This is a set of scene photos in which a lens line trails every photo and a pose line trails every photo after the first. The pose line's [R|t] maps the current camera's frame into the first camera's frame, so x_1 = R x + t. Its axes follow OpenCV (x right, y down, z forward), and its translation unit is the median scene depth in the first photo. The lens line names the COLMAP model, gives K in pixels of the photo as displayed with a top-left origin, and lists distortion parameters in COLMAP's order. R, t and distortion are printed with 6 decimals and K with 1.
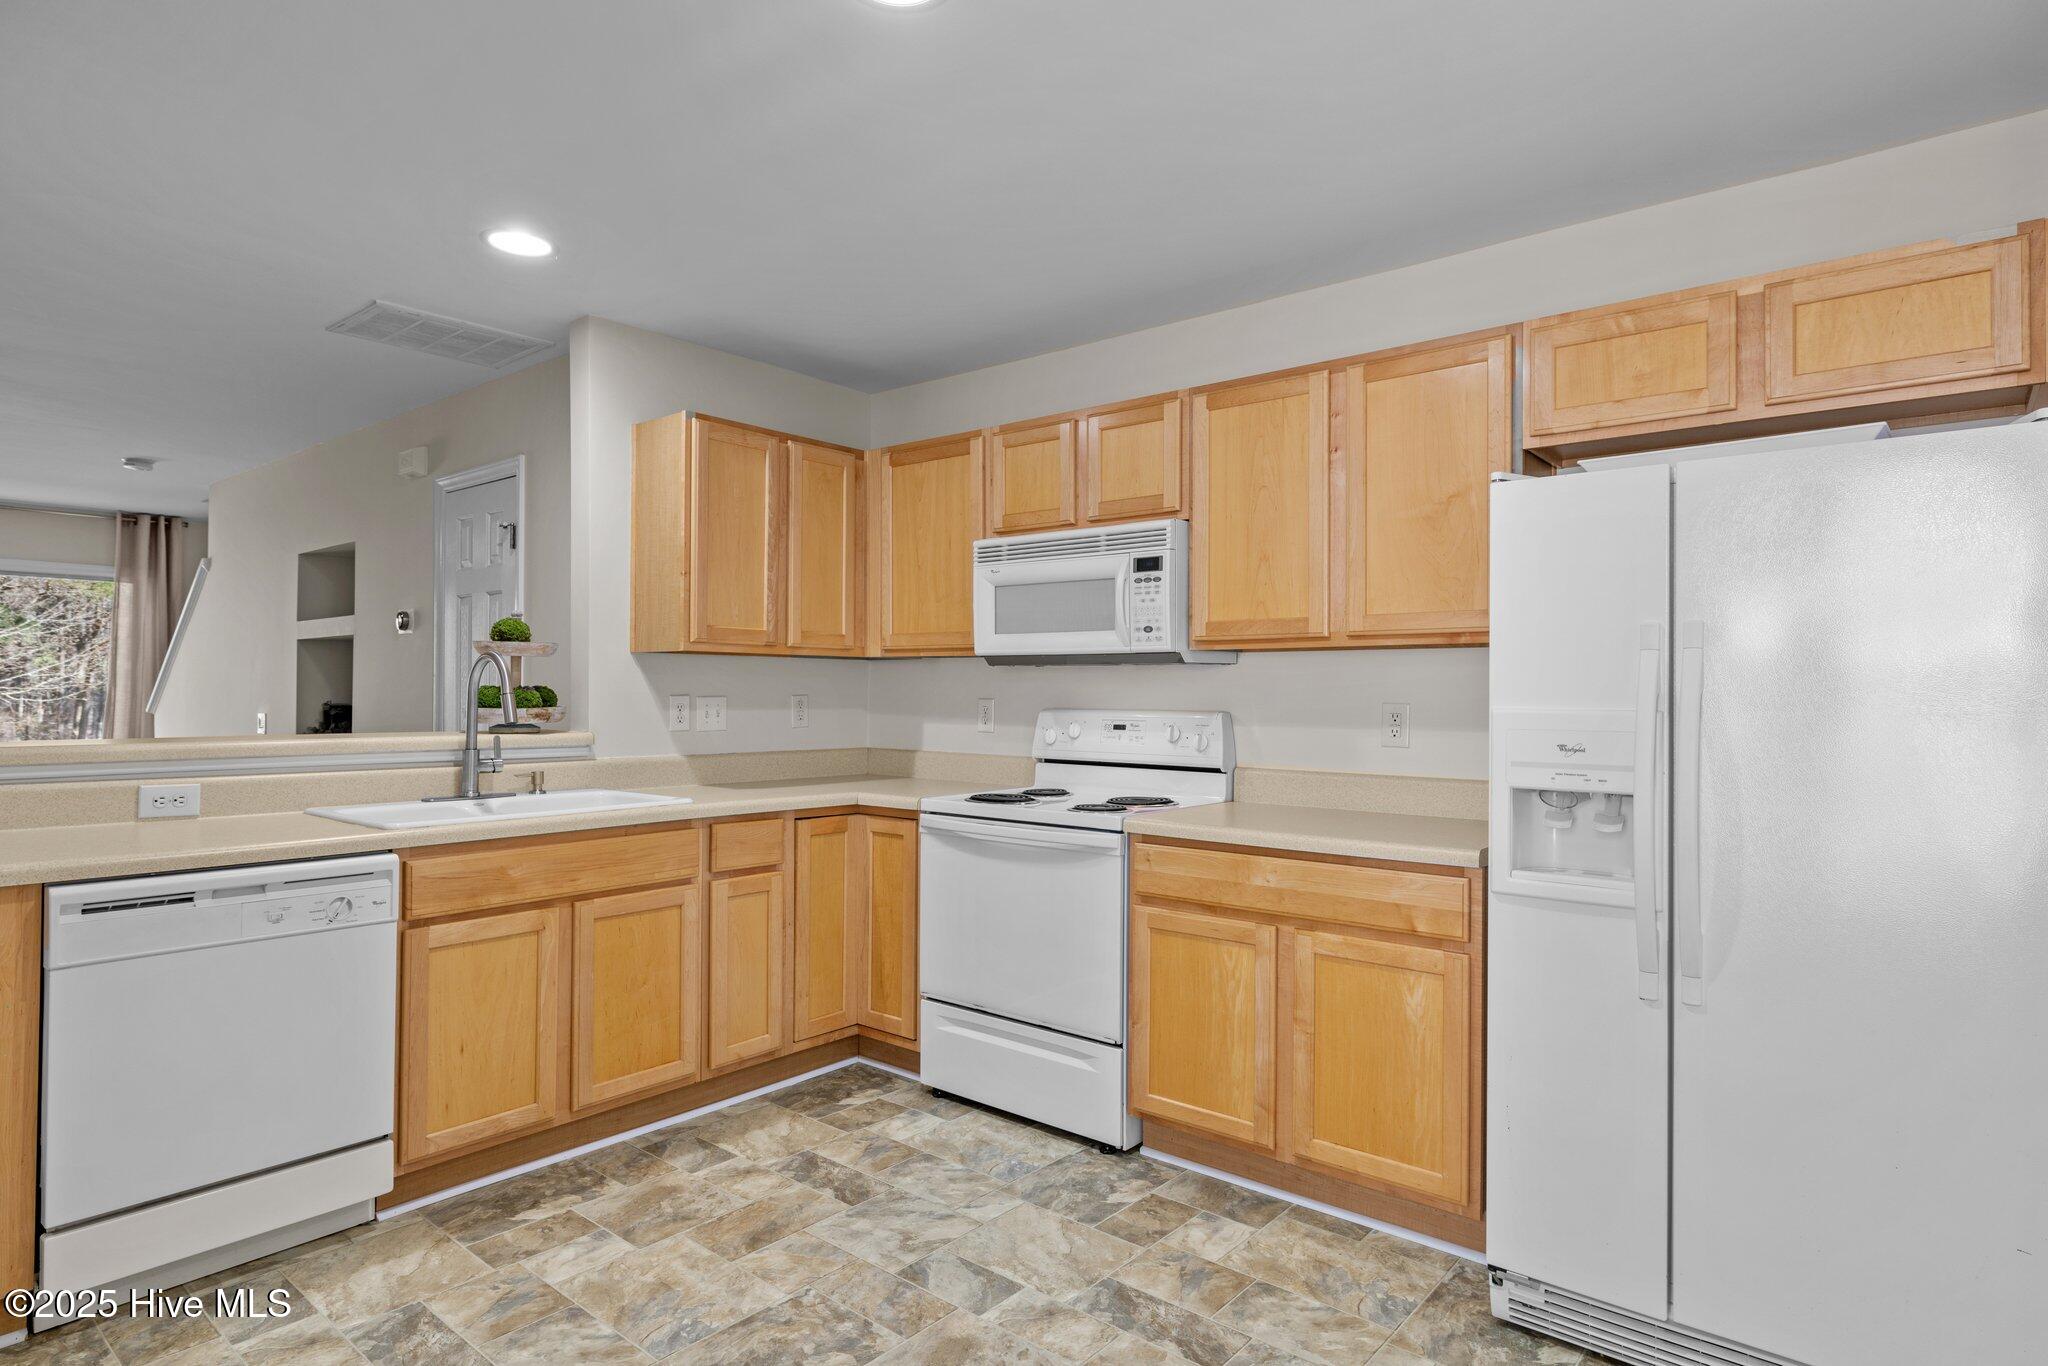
lens RADIAL K [[1111.0, 0, 1024.0], [0, 1111.0, 683.0], [0, 0, 1]] dist [0.001561, 0.000082]
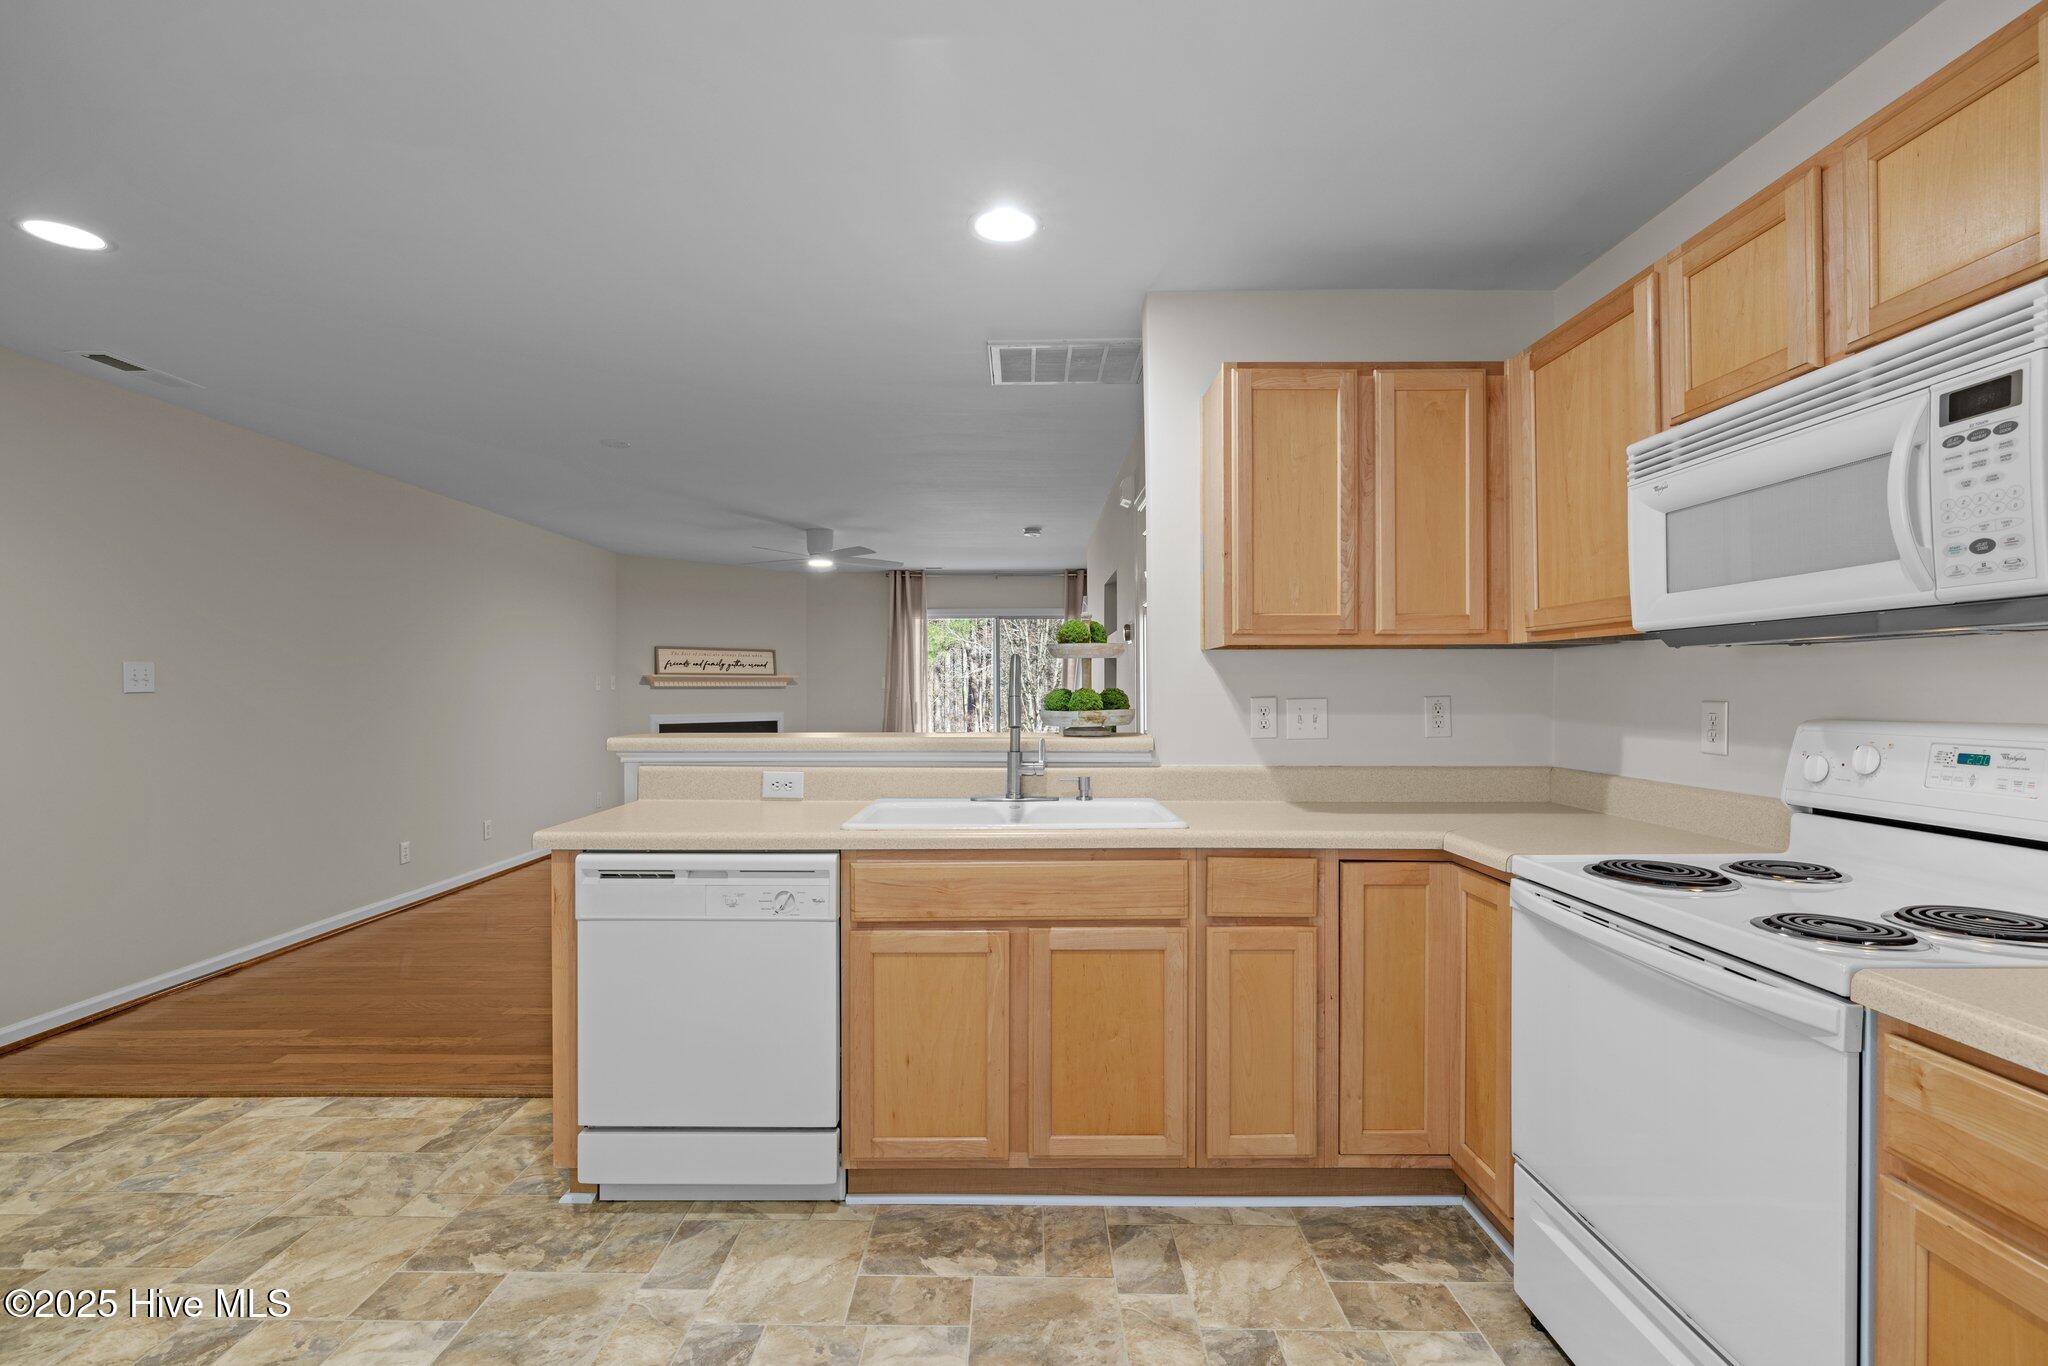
lens RADIAL K [[913.9, 0, 1016.7], [0, 913.9, 694.8], [0, 0, 1]] dist [-0.005986, 0.000251]
pose [[0.632432, -0.005046, -0.774599, 0.142014], [0.012431, 0.999916, 0.003636, 0.004638], [0.774516, -0.011929, 0.632442, 0.451963]]
